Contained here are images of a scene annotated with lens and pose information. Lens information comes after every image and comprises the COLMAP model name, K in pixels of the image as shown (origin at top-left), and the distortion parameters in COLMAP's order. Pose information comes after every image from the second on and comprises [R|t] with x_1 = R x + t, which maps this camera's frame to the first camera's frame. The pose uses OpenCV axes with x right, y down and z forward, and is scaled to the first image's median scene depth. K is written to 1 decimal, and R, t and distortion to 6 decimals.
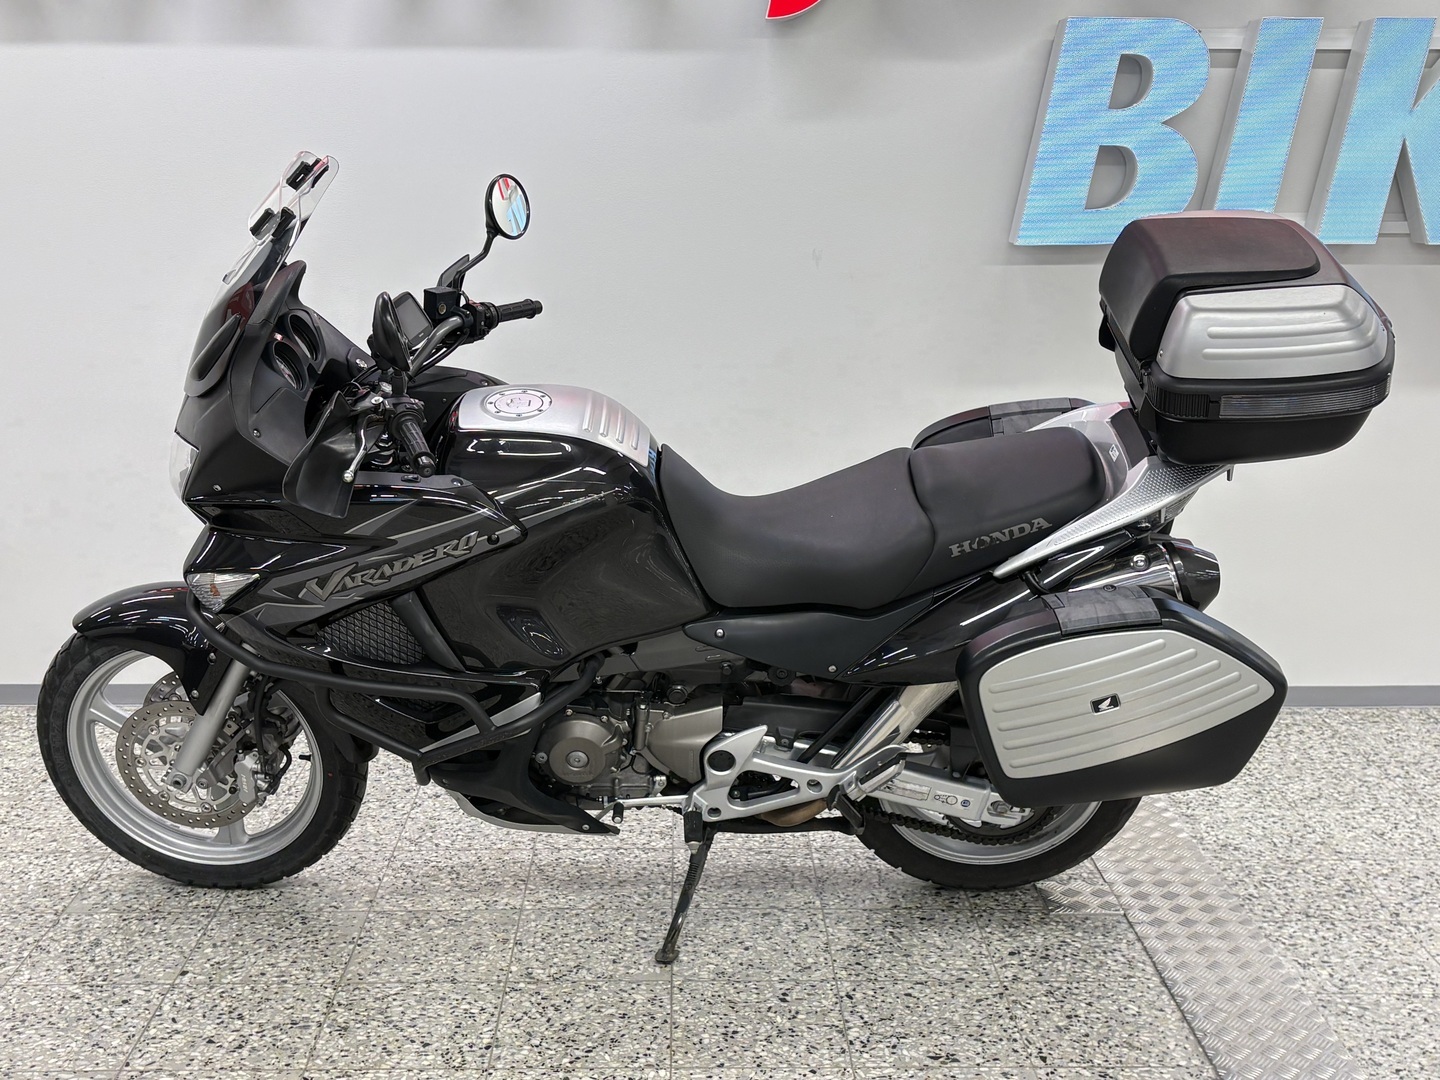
lens RADIAL K [[1743.8, 0, 702.0], [0, 1743.8, 530.0], [0, 0, 1]] dist [0.018123, 0.000000]
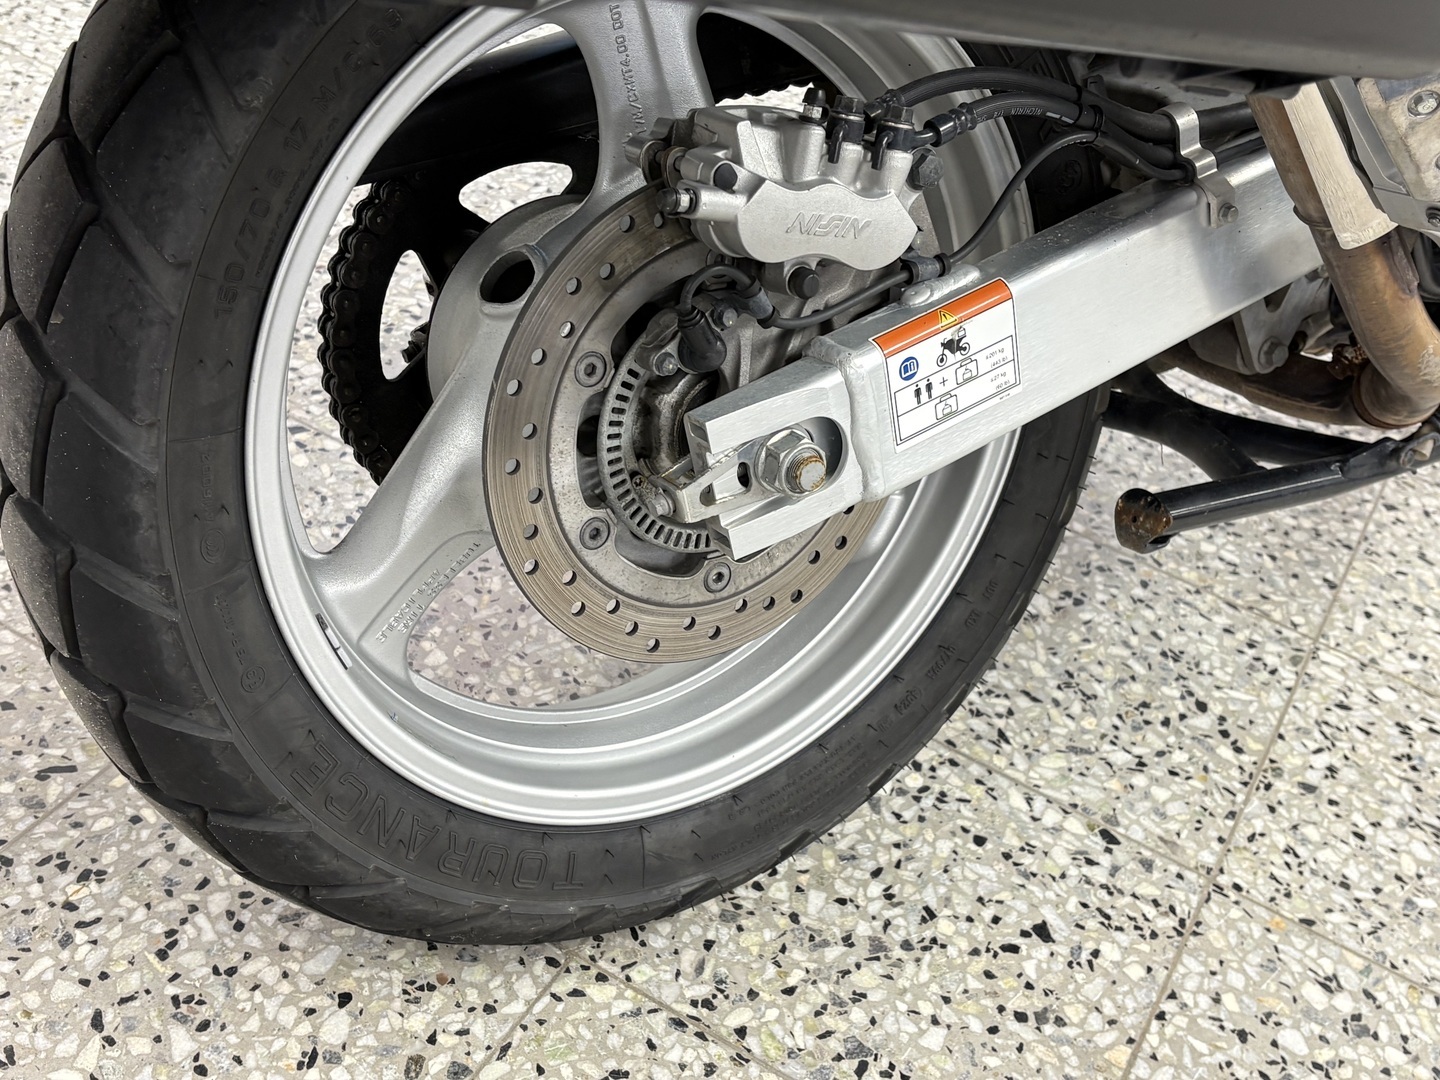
lens RADIAL K [[1770.2, 0, 697.5], [0, 1770.2, 572.0], [0, 0, 1]] dist [0.019128, 0.000000]
pose [[0.495545, -0.486129, 0.719801, -0.404195], [0.022785, 0.835699, 0.548716, 0.025902], [-0.868284, -0.255512, 0.425203, 0.882723]]
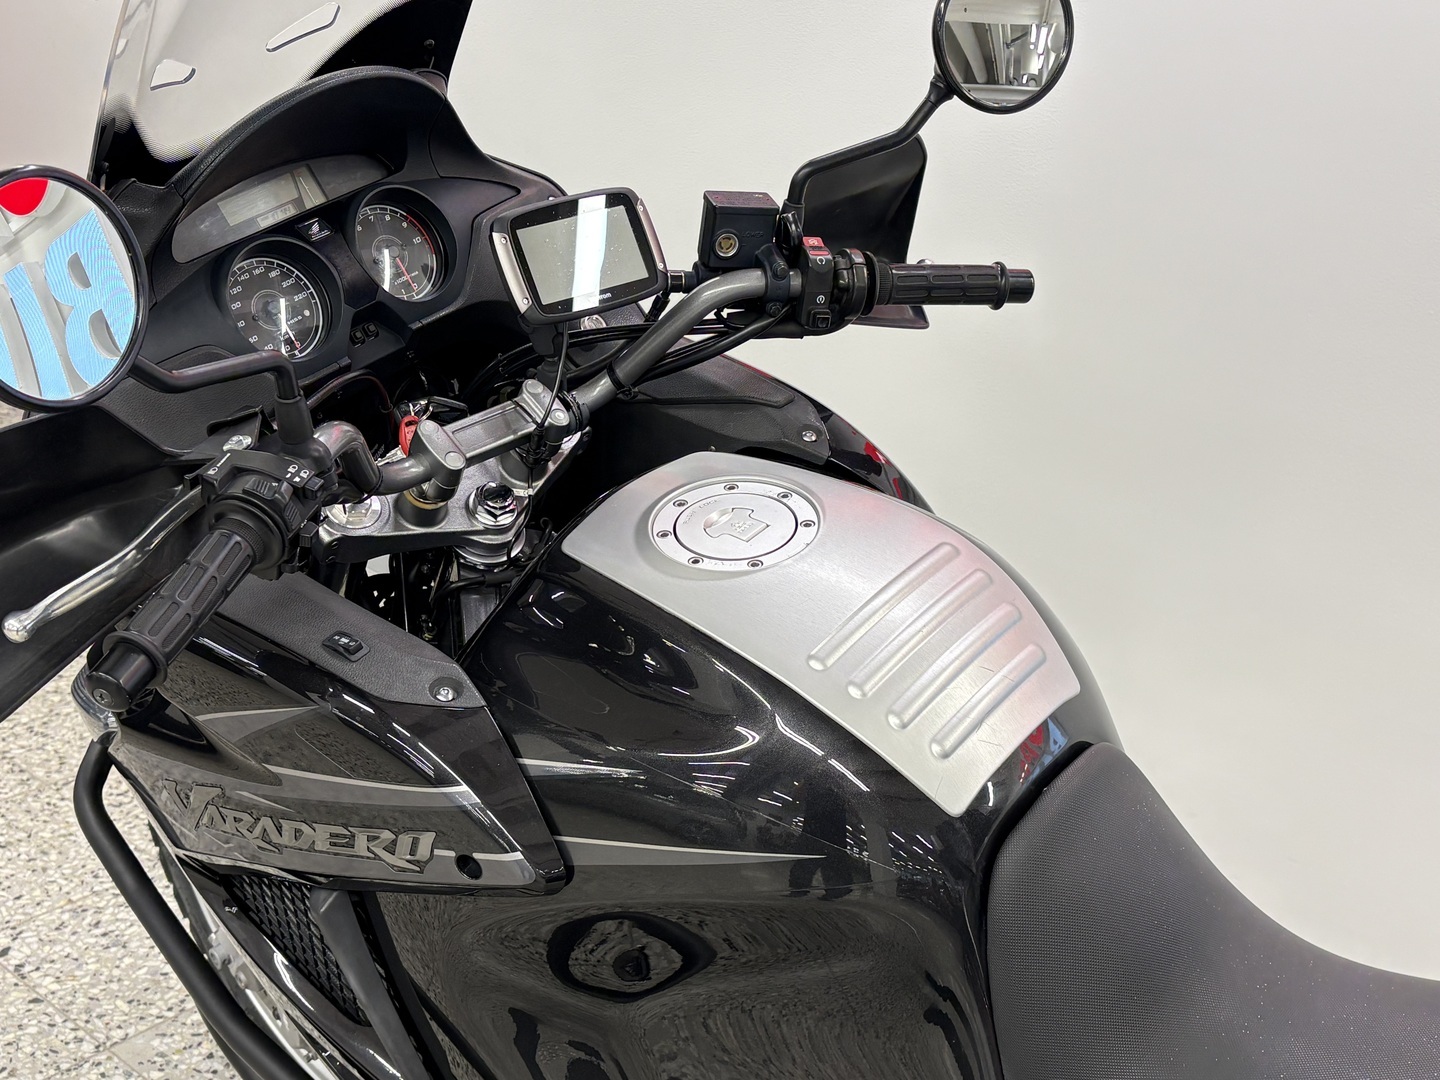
lens RADIAL K [[1743.8, 0, 726.1], [0, 1743.8, 494.3], [0, 0, 1]] dist [0.018123, 0.000000]
pose [[0.776904, 0.299780, -0.553672, 0.106174], [-0.258907, 0.953696, 0.153074, -0.138155], [0.573923, 0.024426, 0.818545, 0.678020]]
